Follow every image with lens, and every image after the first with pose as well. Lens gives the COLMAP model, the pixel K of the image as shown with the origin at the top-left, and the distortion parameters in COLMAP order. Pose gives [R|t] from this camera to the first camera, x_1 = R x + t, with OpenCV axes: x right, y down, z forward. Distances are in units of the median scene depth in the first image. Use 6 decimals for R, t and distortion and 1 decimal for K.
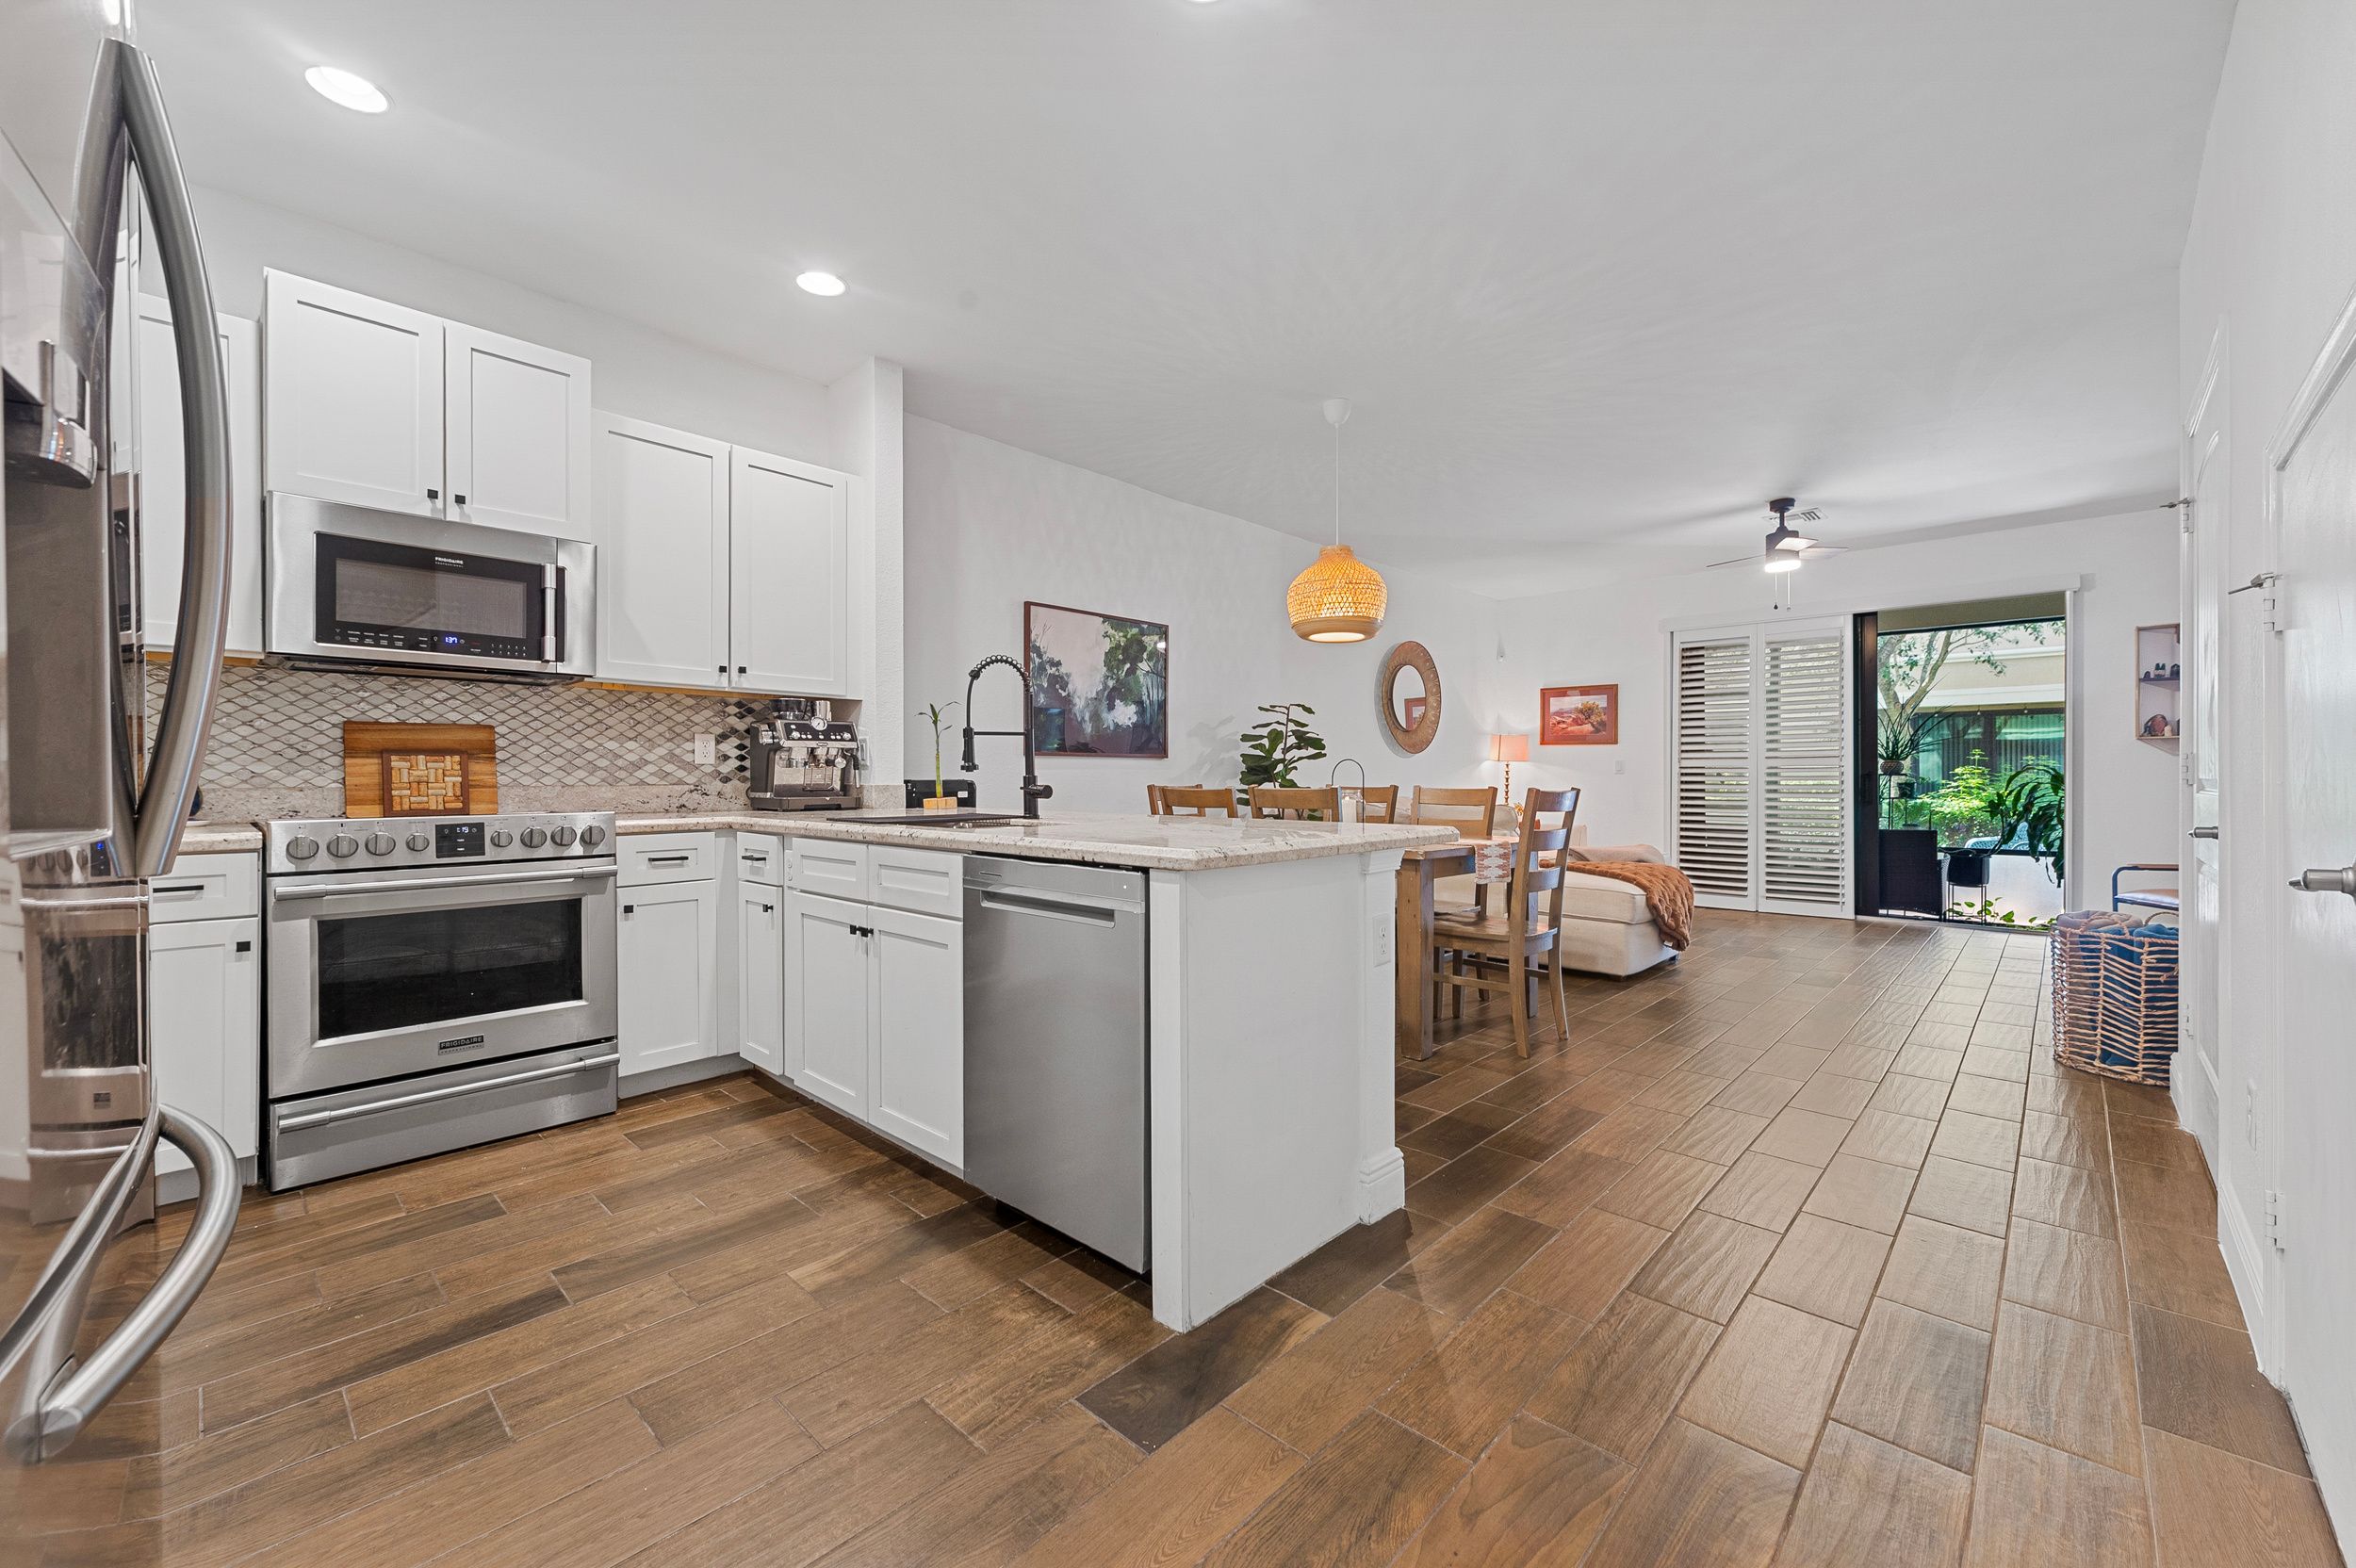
lens RADIAL K [[925.1, 0, 1171.1], [0, 925.1, 786.3], [0, 0, 1]] dist [0.009313, -0.002174]
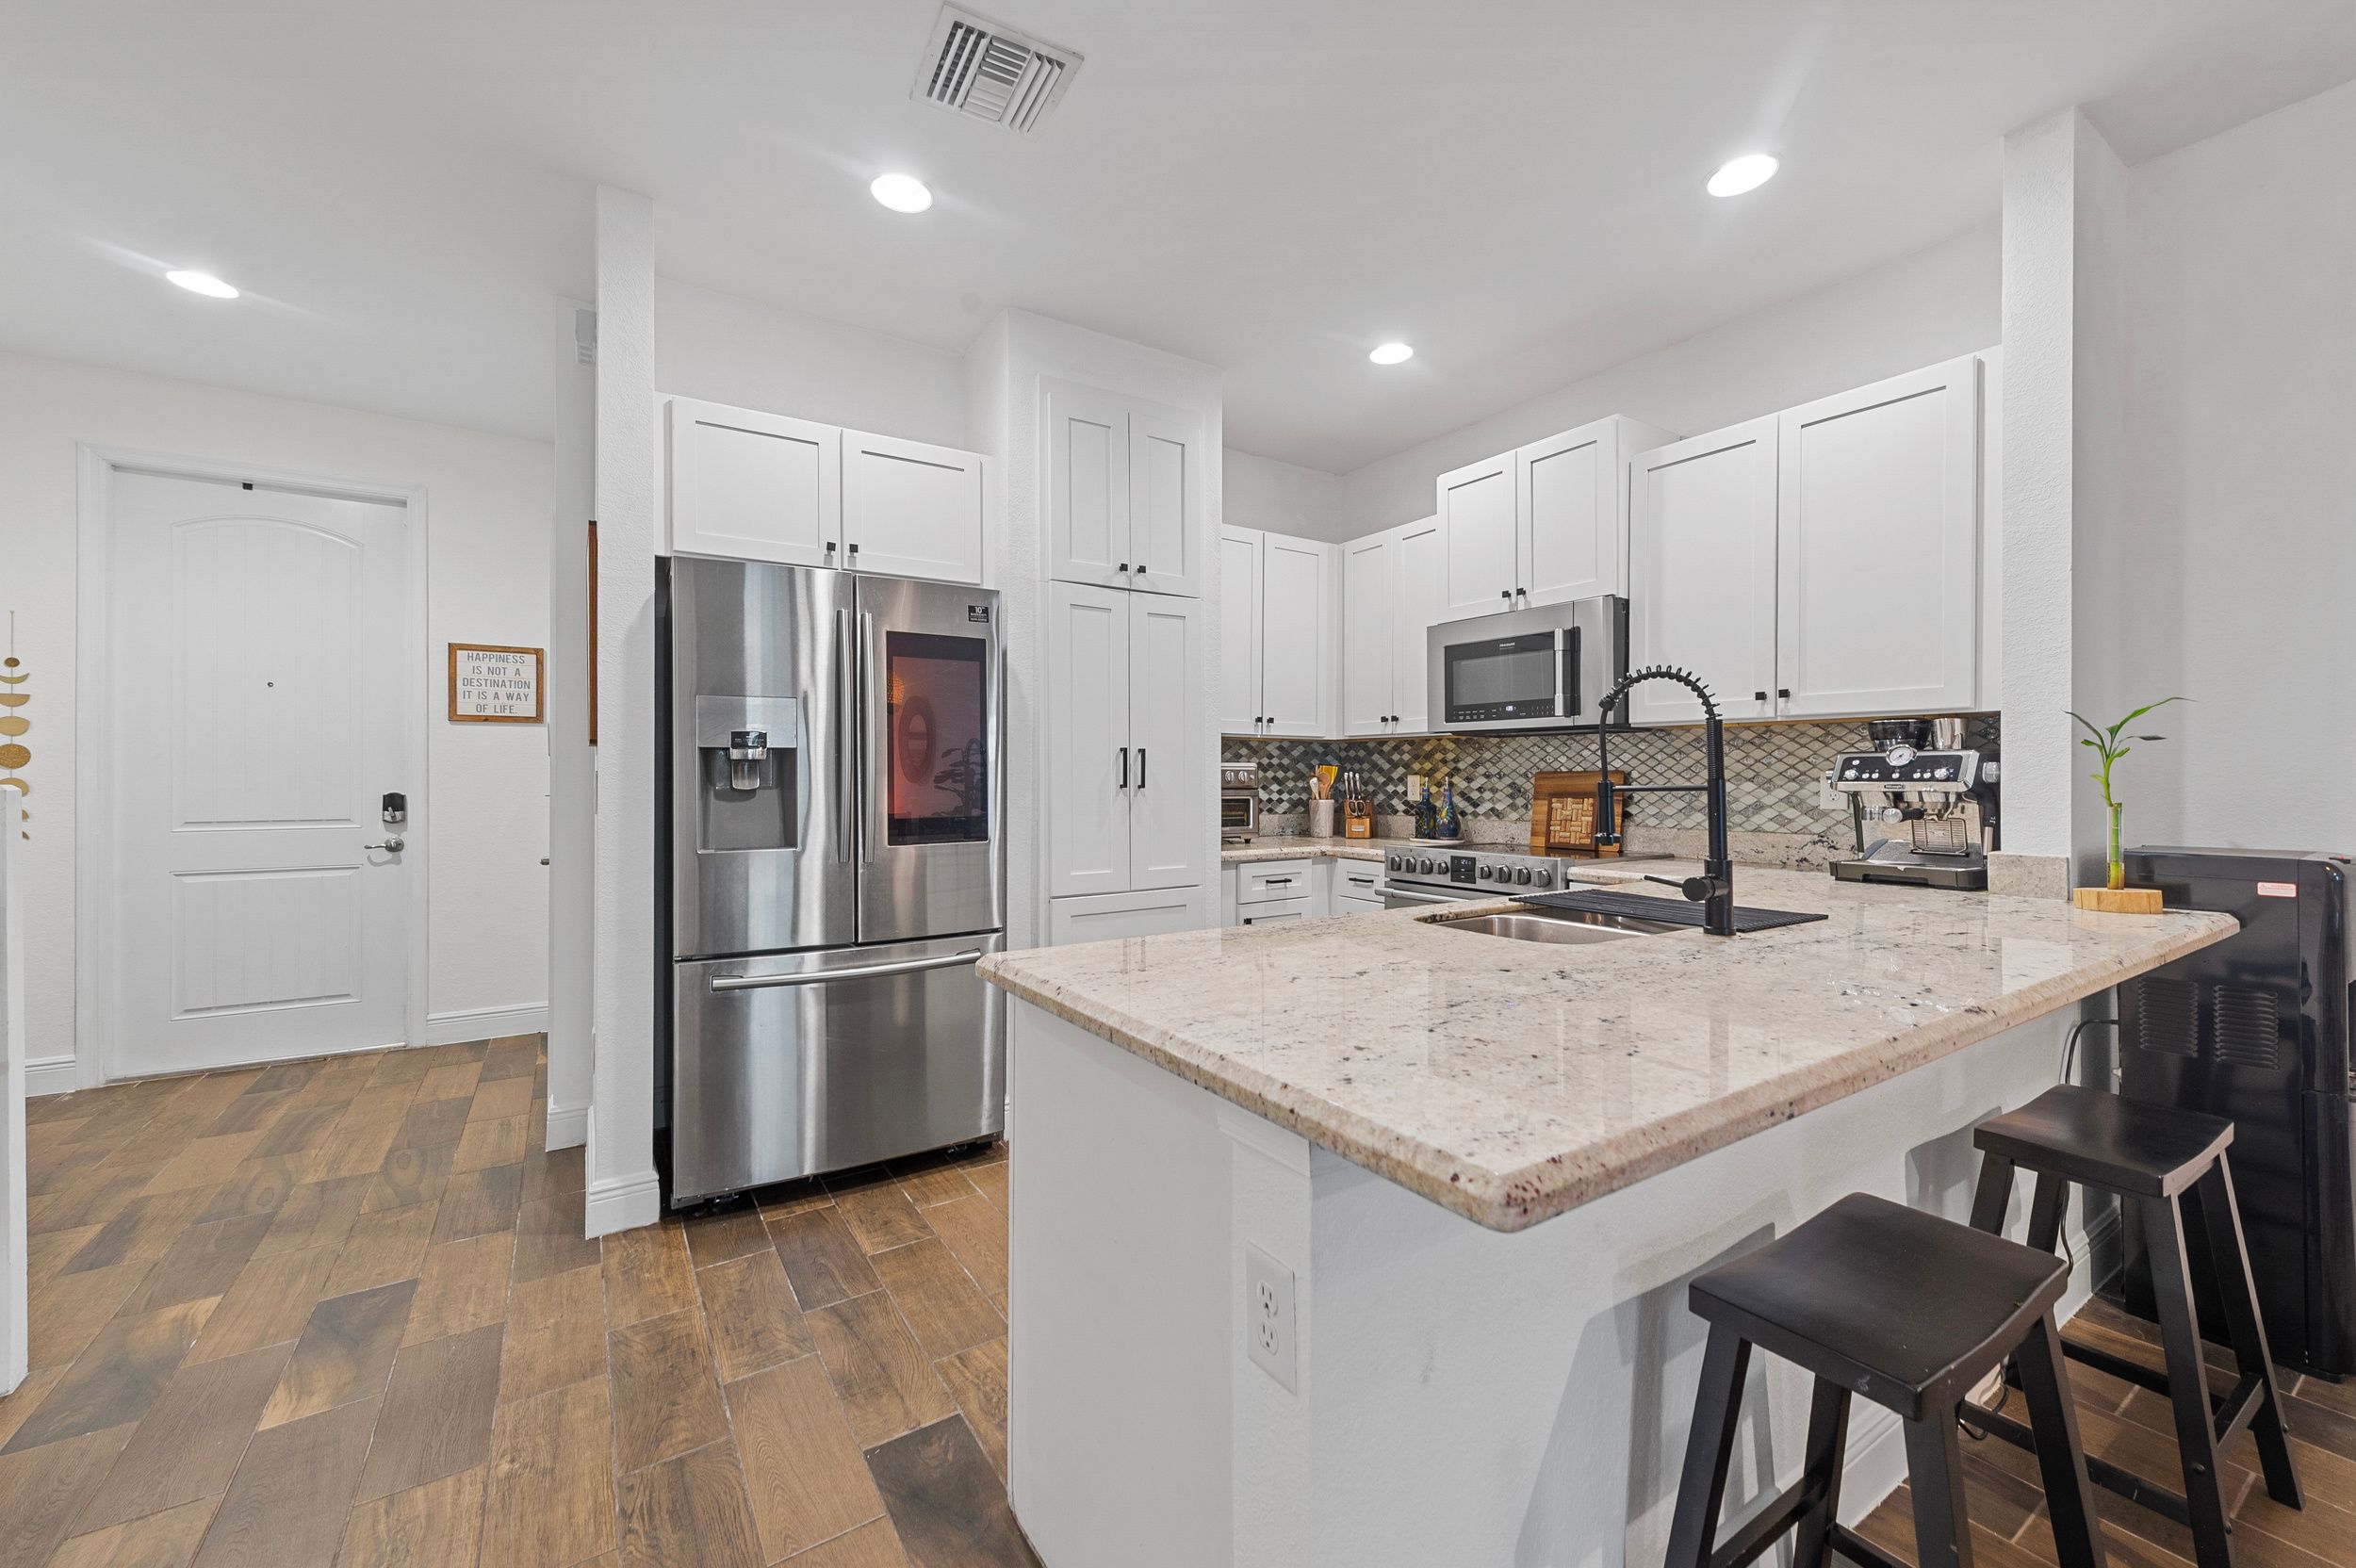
lens RADIAL K [[925.1, 0, 1179.7], [0, 925.1, 770.6], [0, 0, 1]] dist [0.009313, -0.002174]
pose [[-0.227491, -0.004627, -0.973769, 0.388136], [-0.007234, 0.999969, -0.003061, -0.049513], [0.973753, 0.006348, -0.227517, 0.625583]]
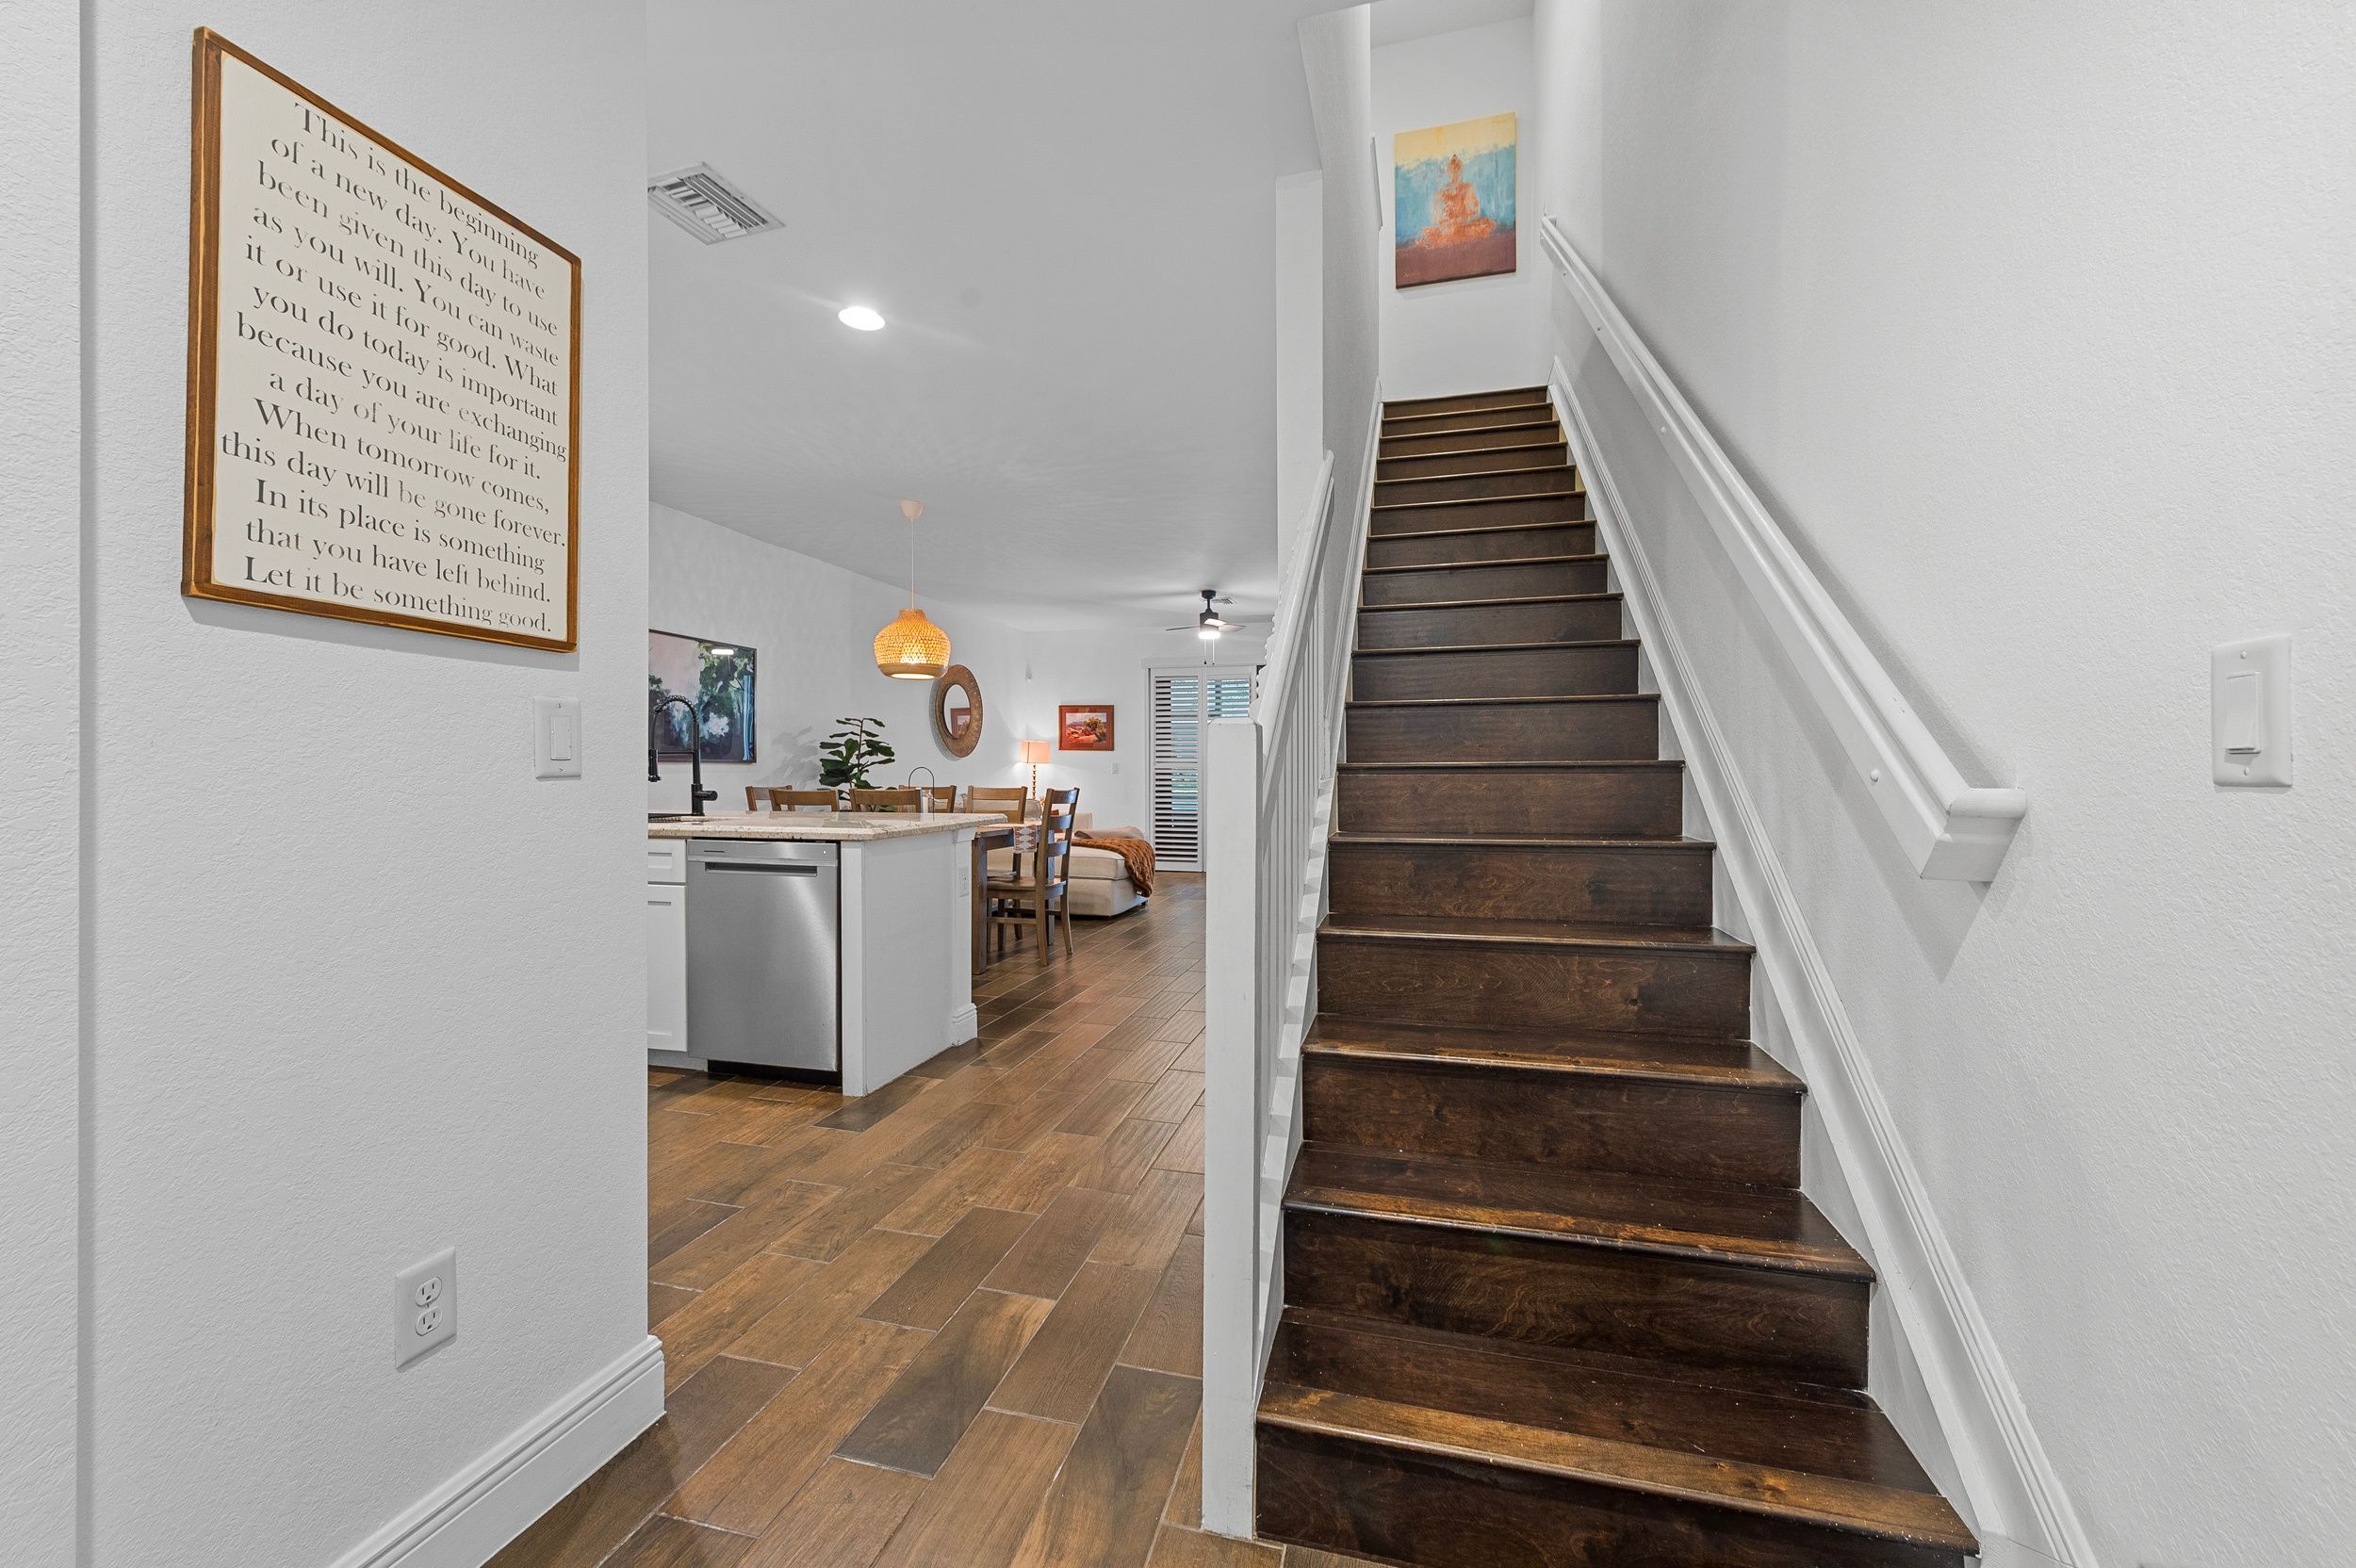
lens RADIAL K [[925.1, 0, 1176.8], [0, 925.1, 771.0], [0, 0, 1]] dist [0.009313, -0.002174]
pose [[0.877301, -0.000224, 0.479941, -0.146292], [0.004659, 0.999957, -0.008051, -0.012878], [-0.479918, 0.009299, 0.877264, -0.407708]]
